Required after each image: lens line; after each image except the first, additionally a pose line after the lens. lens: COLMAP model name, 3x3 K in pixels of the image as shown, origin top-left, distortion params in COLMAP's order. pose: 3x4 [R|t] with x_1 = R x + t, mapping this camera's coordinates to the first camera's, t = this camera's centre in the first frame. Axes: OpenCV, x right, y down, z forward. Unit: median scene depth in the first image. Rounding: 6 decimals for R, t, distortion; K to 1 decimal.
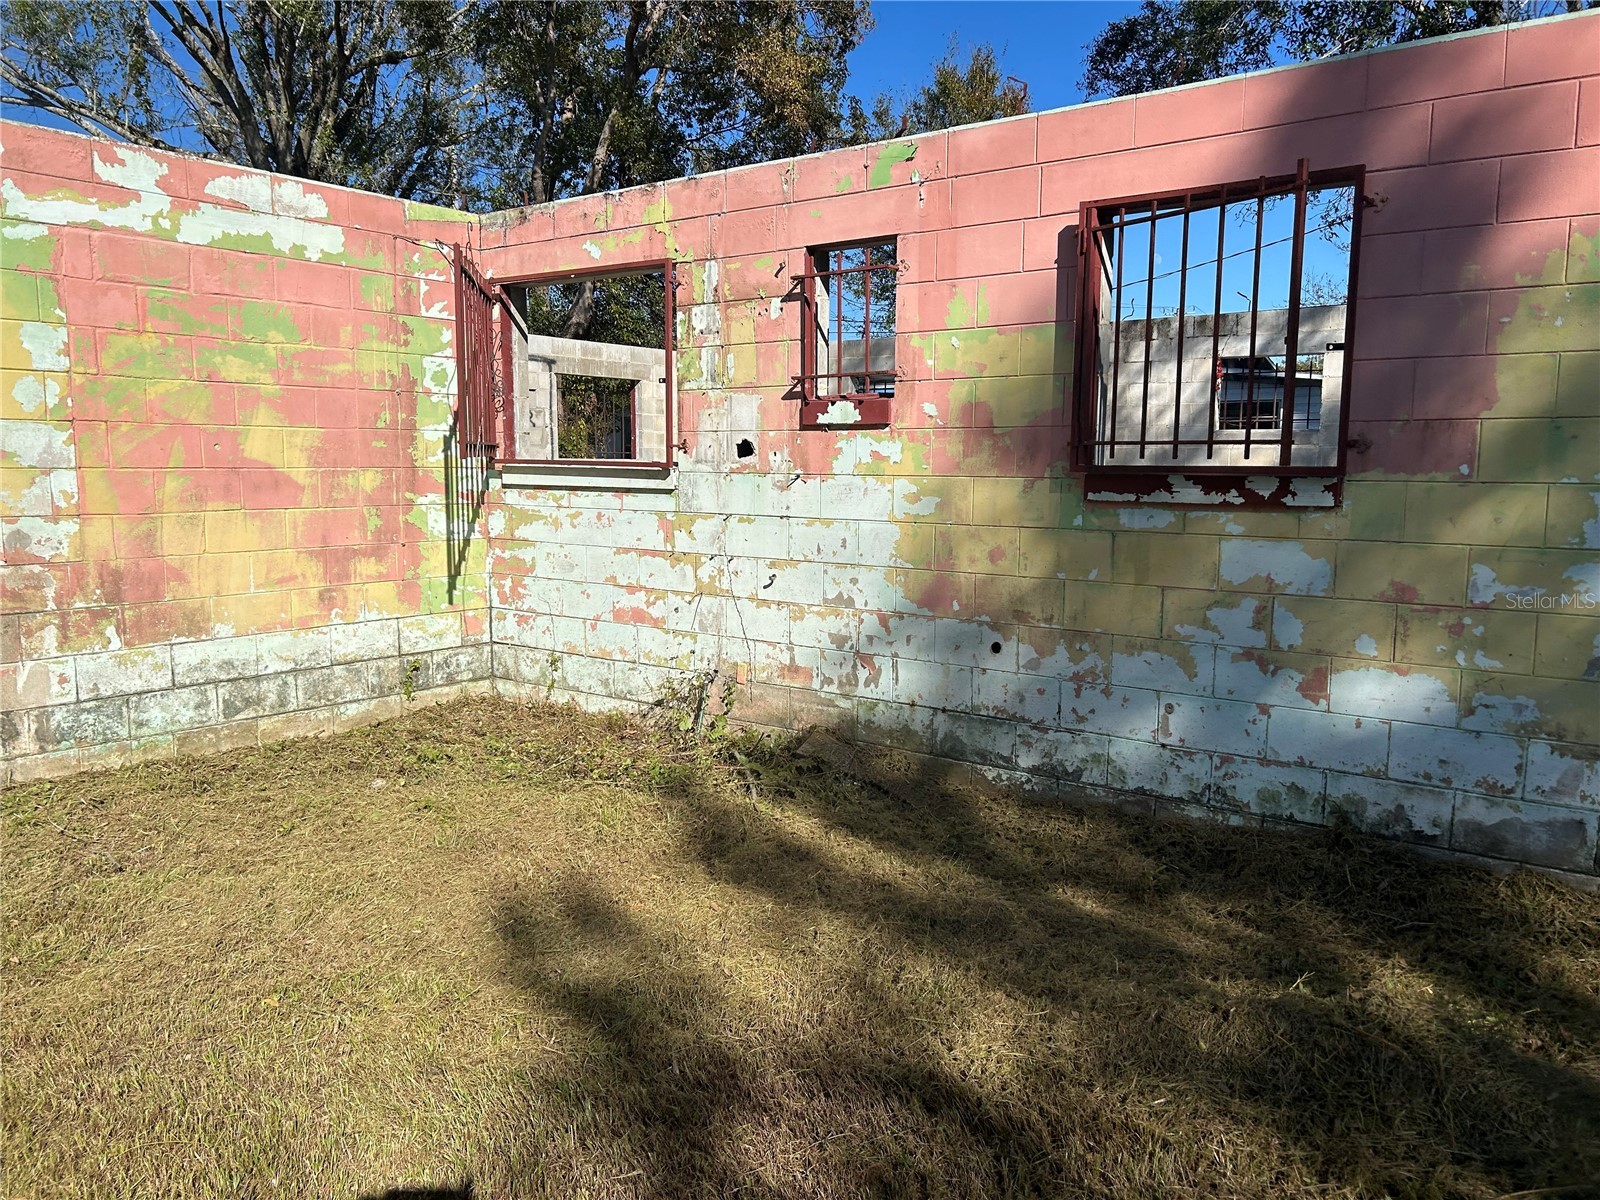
lens RADIAL K [[1201.6, 0, 804.5], [0, 1201.6, 608.1], [0, 0, 1]] dist [0.053465, -0.060293]
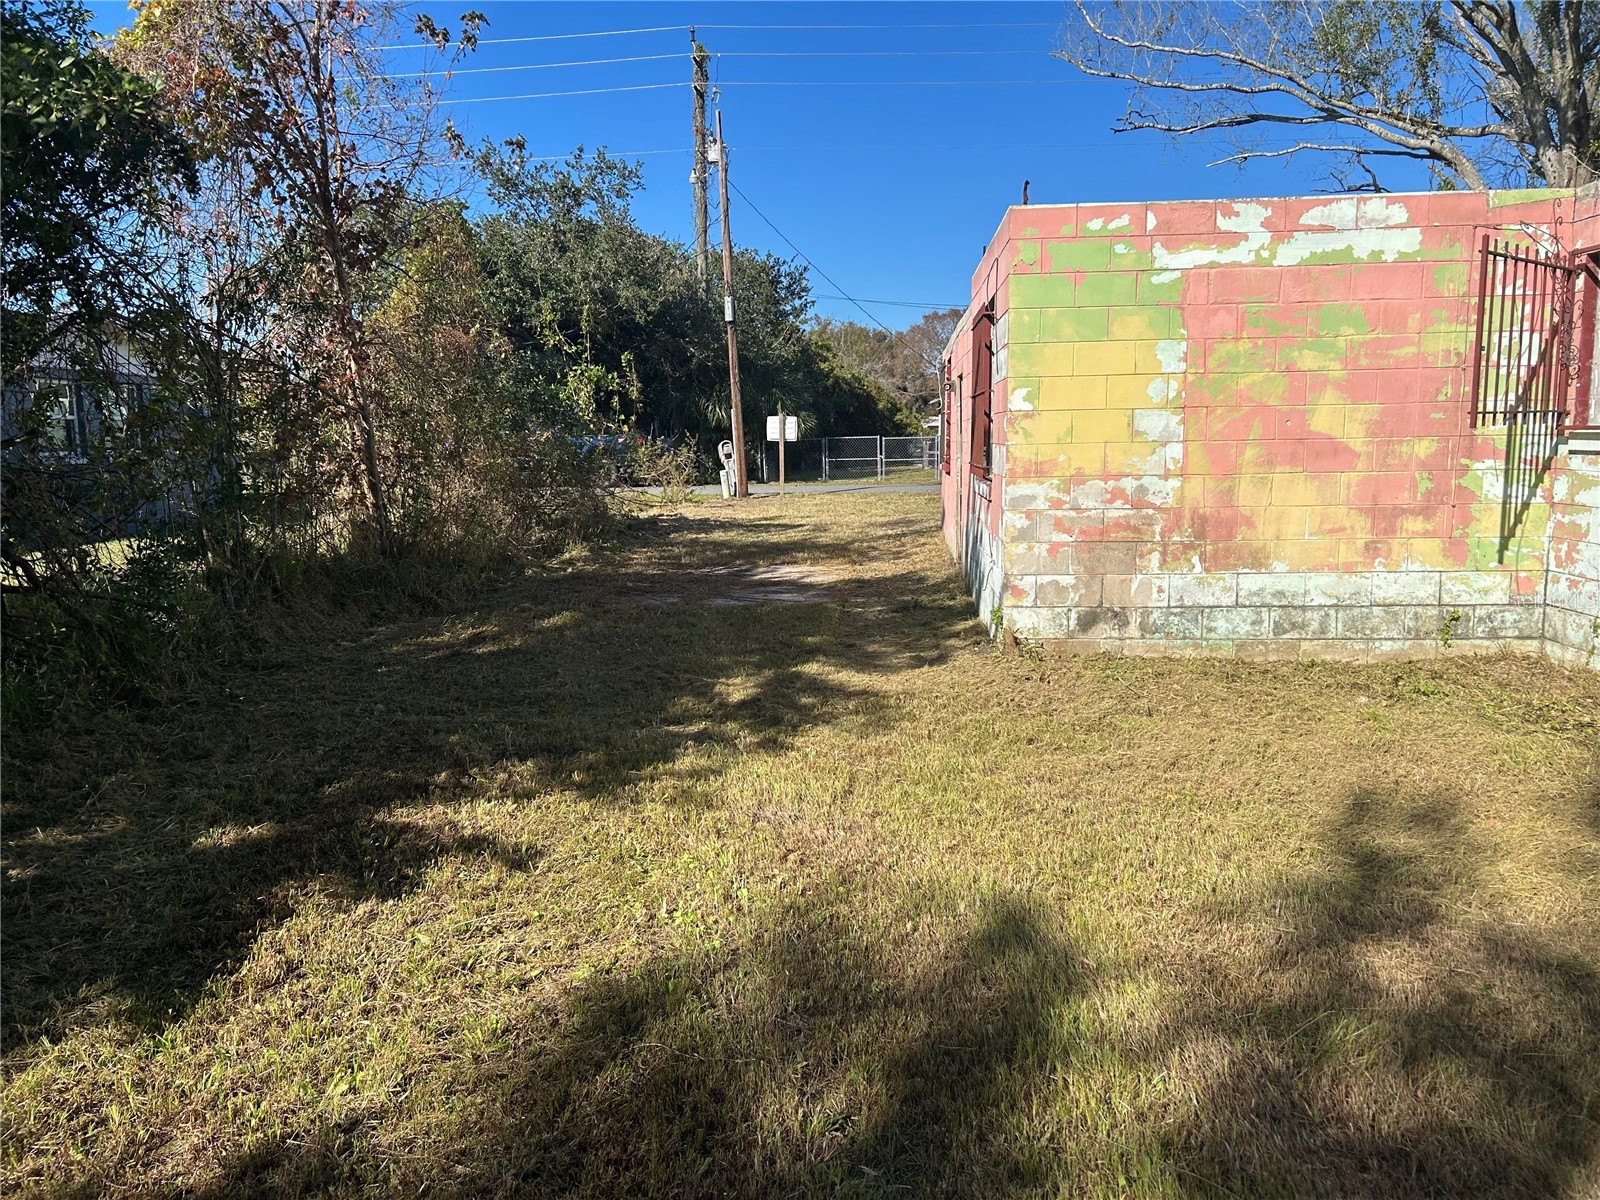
lens RADIAL K [[1201.6, 0, 804.5], [0, 1201.6, 608.1], [0, 0, 1]] dist [0.053465, -0.060293]
pose [[0.551761, 0.105192, -0.827342, 0.290911], [-0.082855, 0.994020, 0.071127, 0.011713], [0.829876, 0.029304, 0.557177, -0.120171]]
